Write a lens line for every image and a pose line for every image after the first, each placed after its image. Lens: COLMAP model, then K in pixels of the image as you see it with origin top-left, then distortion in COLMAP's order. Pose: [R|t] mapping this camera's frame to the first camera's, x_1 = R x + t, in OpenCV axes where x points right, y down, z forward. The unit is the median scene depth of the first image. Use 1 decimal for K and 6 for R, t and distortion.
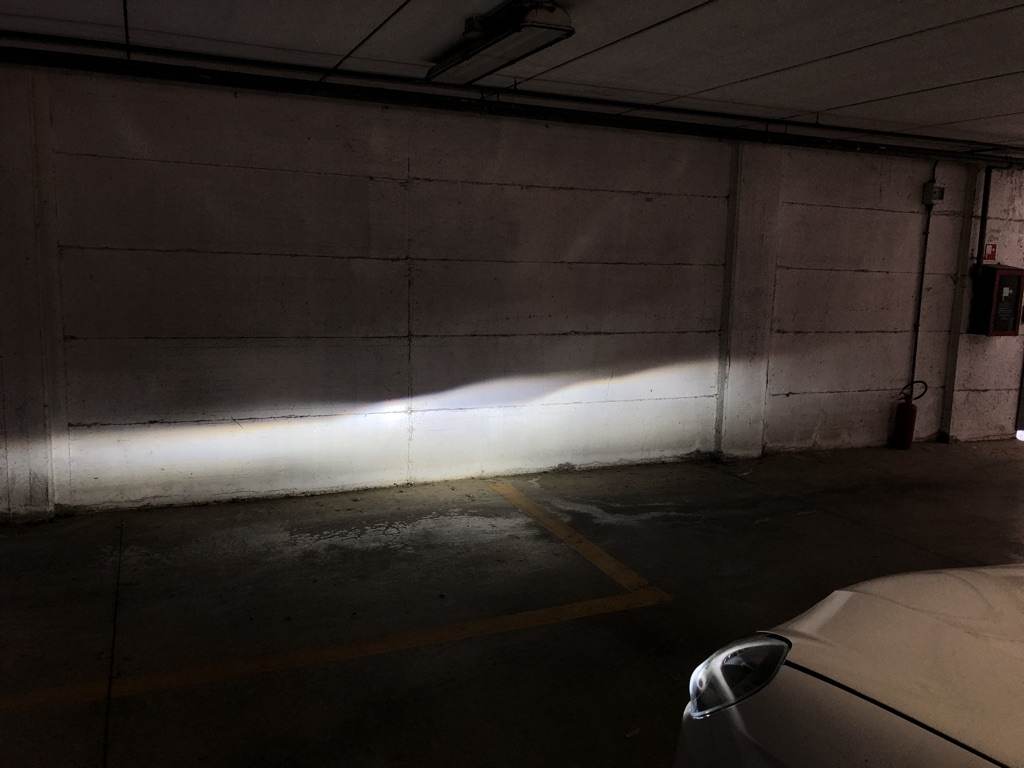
lens RADIAL K [[817.8, 0, 512.0], [0, 817.8, 384.0], [0, 0, 1]] dist [0.005159, -0.014610]
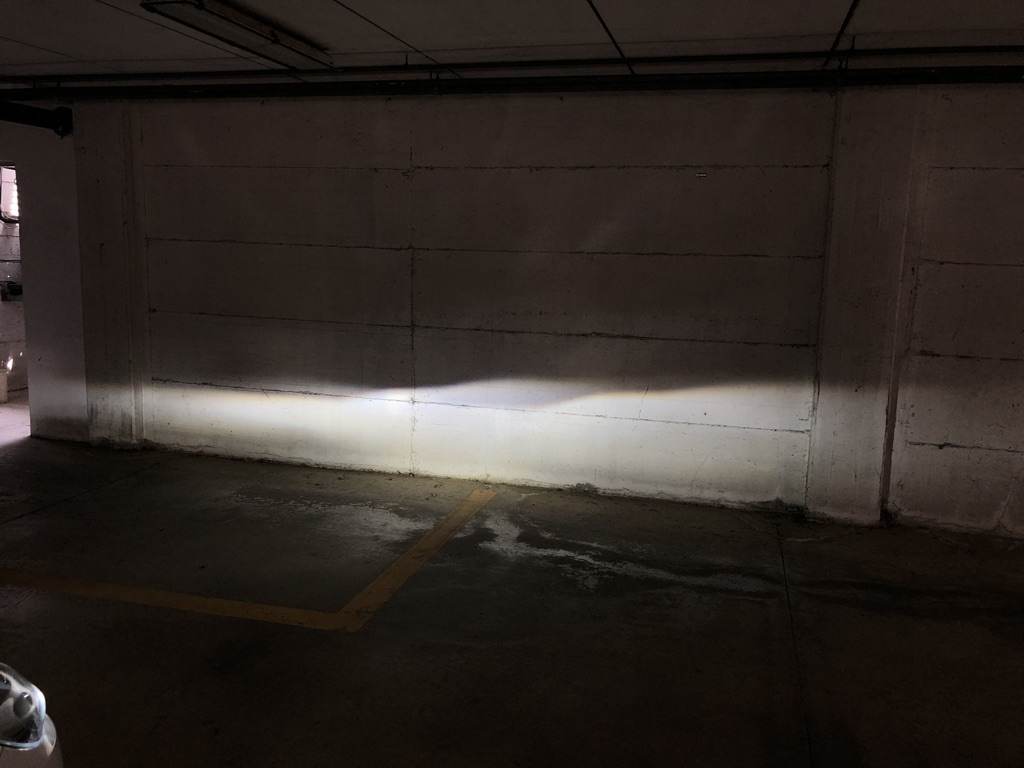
lens RADIAL K [[817.8, 0, 512.0], [0, 817.8, 384.0], [0, 0, 1]] dist [0.005159, -0.014610]
pose [[0.789371, 0.094599, -0.606585, 0.575616], [-0.100024, 0.994672, 0.024957, -0.025063], [0.605714, 0.040973, 0.794627, 0.281436]]
